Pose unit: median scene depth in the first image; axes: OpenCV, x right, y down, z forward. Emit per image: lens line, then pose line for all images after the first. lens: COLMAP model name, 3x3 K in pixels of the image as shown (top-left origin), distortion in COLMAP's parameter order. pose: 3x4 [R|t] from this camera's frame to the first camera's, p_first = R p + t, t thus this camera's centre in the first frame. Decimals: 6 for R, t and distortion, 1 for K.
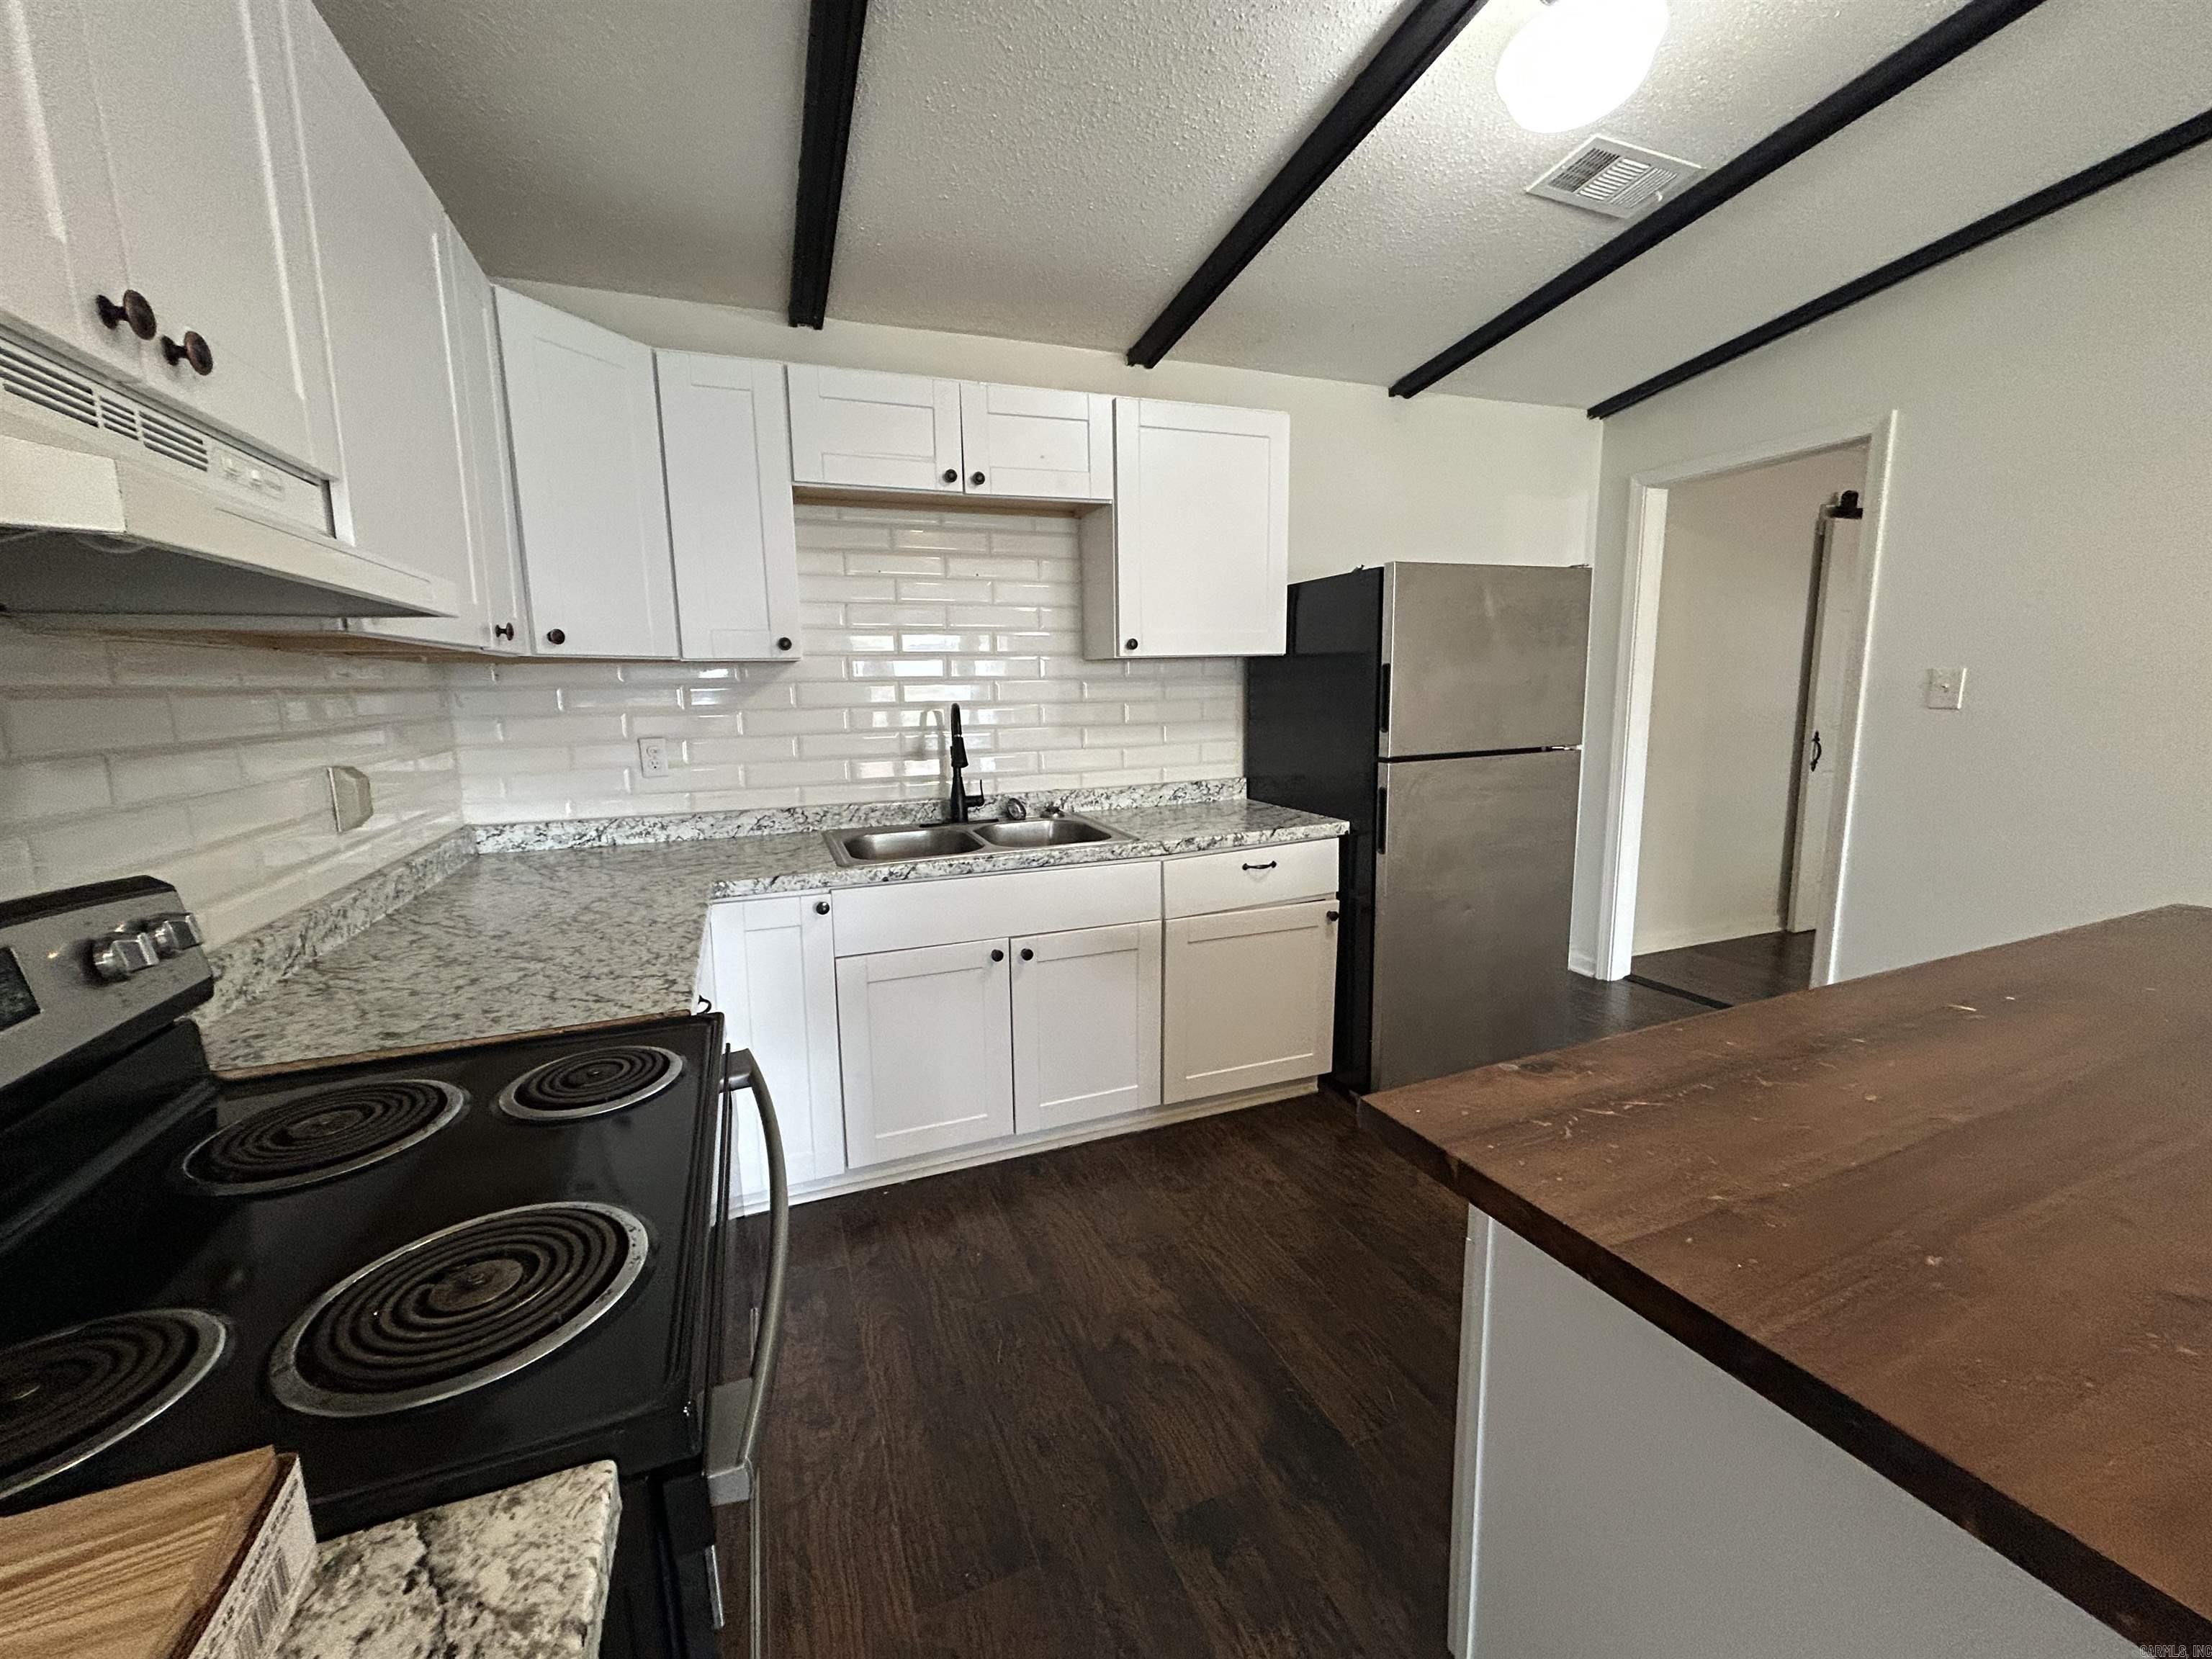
lens RADIAL K [[882.1, 0, 1106.4], [0, 882.1, 822.3], [0, 0, 1]] dist [-0.003710, 0.001374]
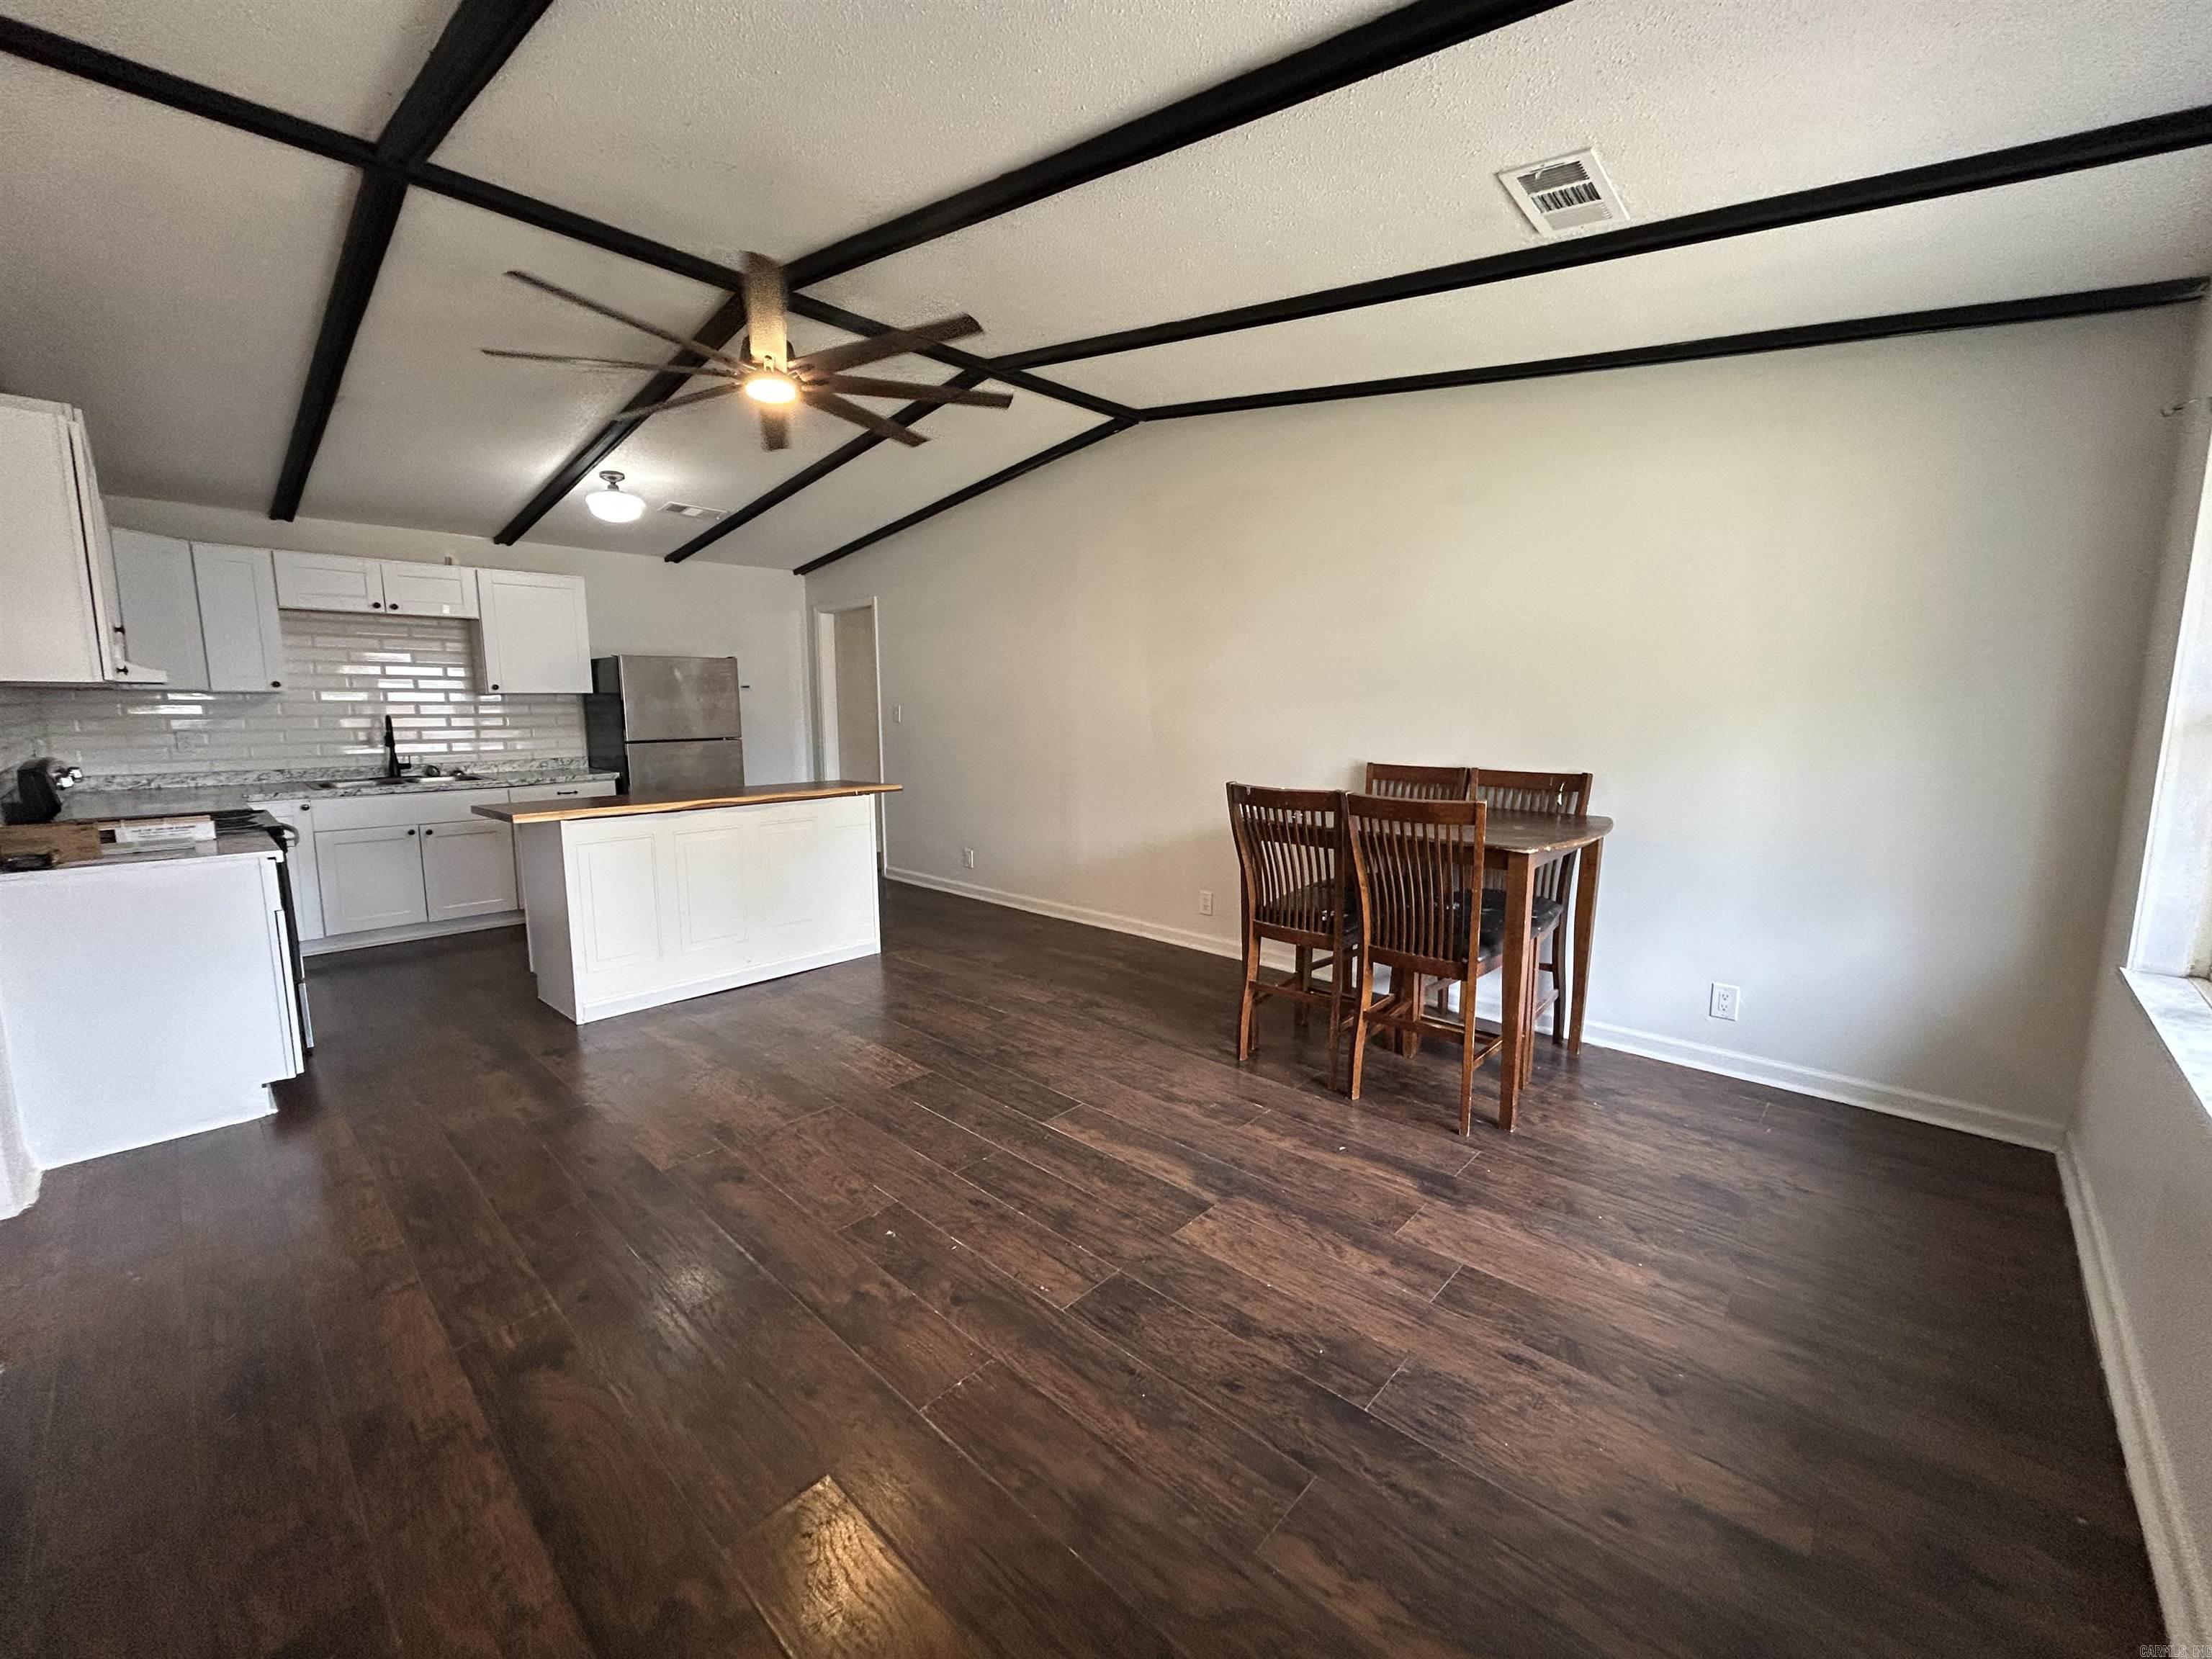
lens RADIAL K [[882.1, 0, 1101.7], [0, 882.1, 824.0], [0, 0, 1]] dist [-0.003710, 0.001374]
pose [[0.908795, -0.038872, 0.415429, 0.454251], [0.047931, 0.998786, -0.011396, 0.208552], [-0.414482, 0.030269, 0.909554, -1.450249]]
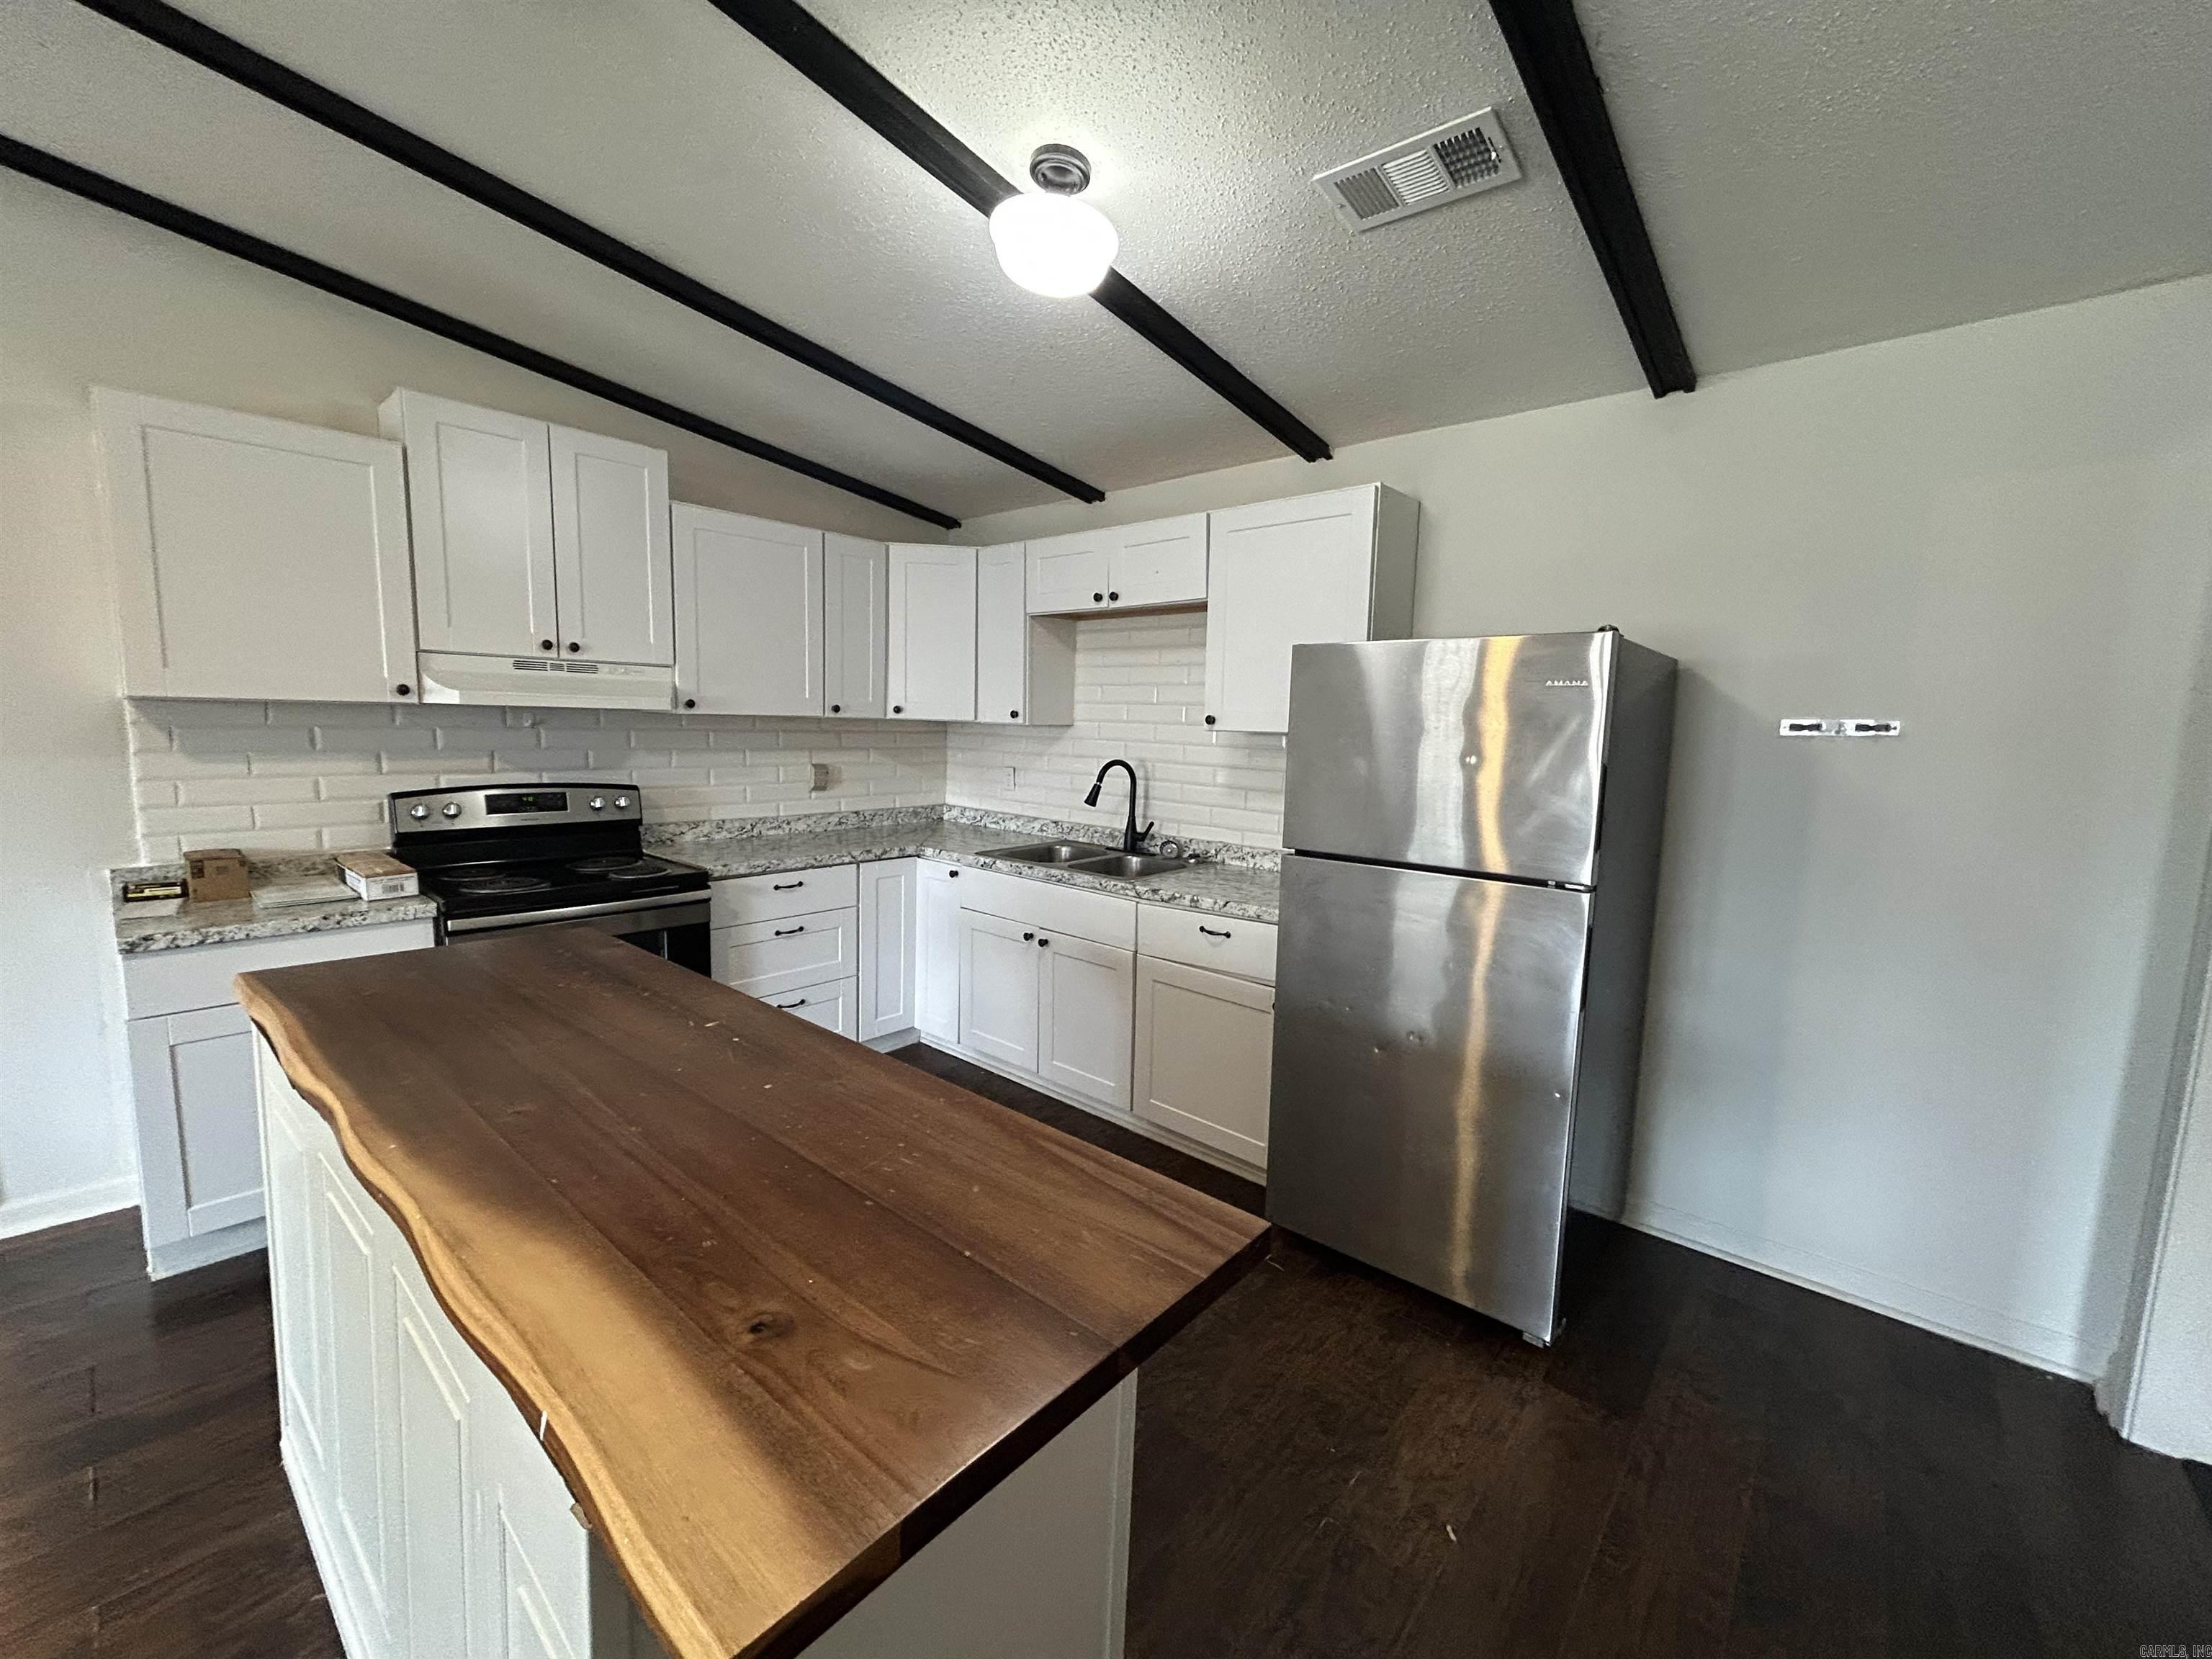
lens RADIAL K [[882.1, 0, 1112.4], [0, 882.1, 821.5], [0, 0, 1]] dist [-0.003710, 0.001374]
pose [[0.471593, 0.132329, -0.871831, 1.012106], [-0.181388, 0.982091, 0.050948, -0.111029], [0.862959, 0.134112, 0.487150, 0.359945]]
